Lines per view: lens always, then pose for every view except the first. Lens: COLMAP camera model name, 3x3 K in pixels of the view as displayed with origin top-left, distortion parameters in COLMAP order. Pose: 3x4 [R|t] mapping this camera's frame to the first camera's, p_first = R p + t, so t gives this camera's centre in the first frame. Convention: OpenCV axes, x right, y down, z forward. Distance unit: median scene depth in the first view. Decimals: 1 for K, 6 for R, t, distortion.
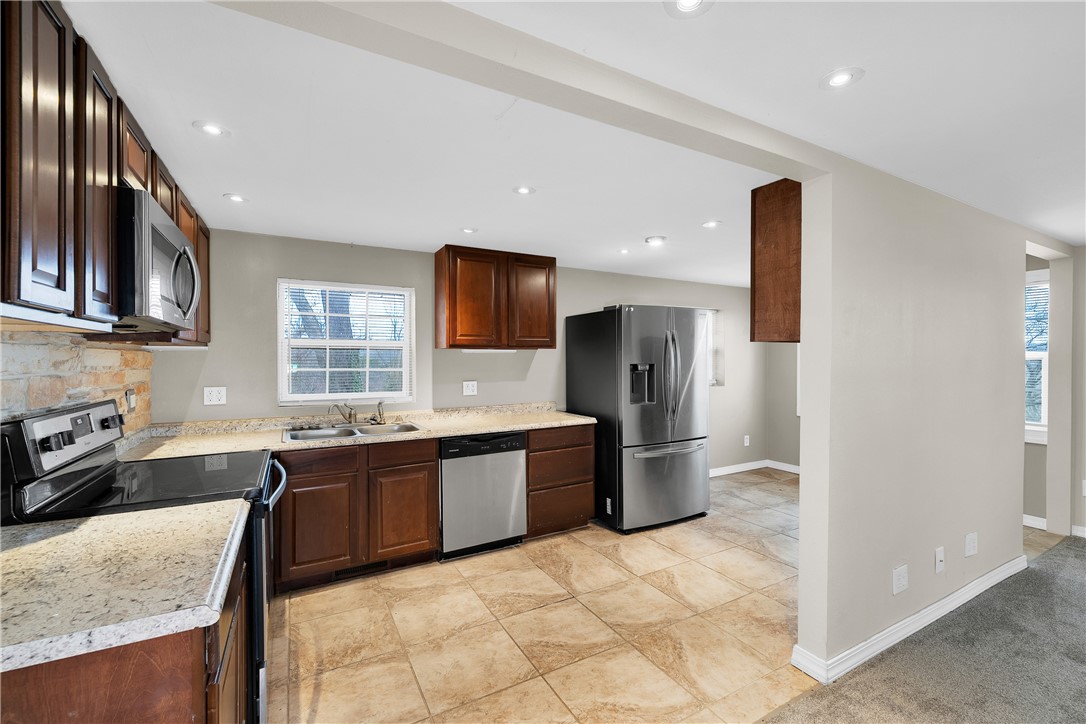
lens RADIAL K [[447.6, 0, 524.7], [0, 447.6, 361.4], [0, 0, 1]] dist [-0.000944, 0.000401]
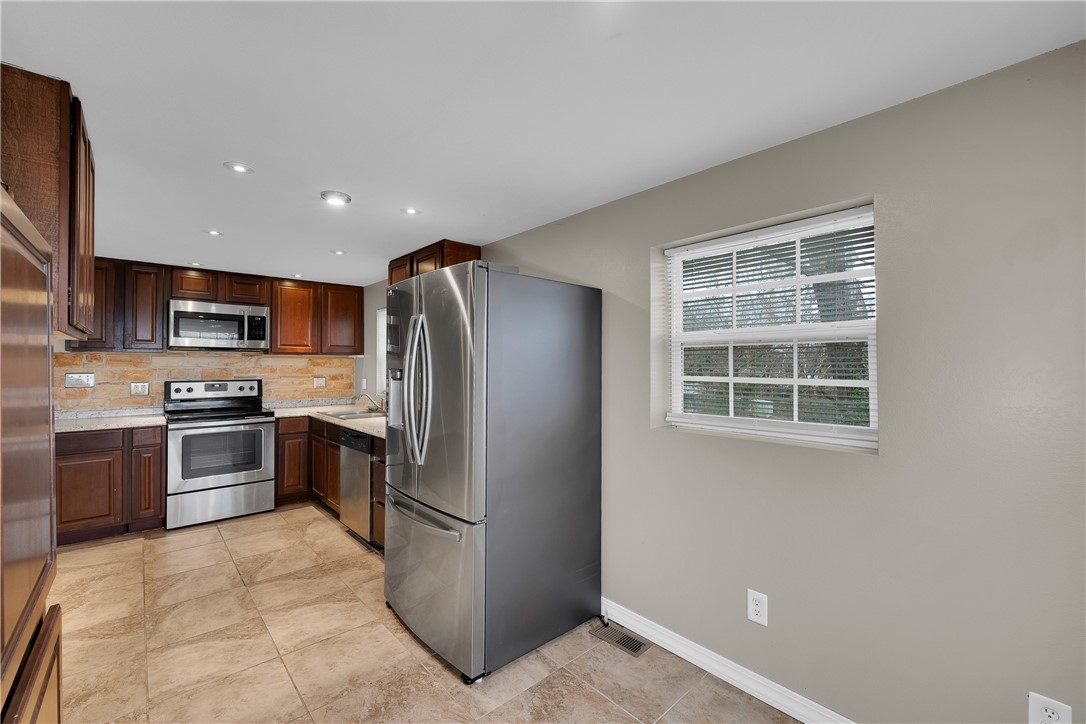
lens RADIAL K [[447.6, 0, 548.3], [0, 447.6, 359.4], [0, 0, 1]] dist [-0.000944, 0.000401]
pose [[0.265416, -0.006942, -0.964109, 1.127183], [-0.010713, 0.999891, -0.010149, -0.007244], [0.964074, 0.013023, 0.265313, 1.188295]]
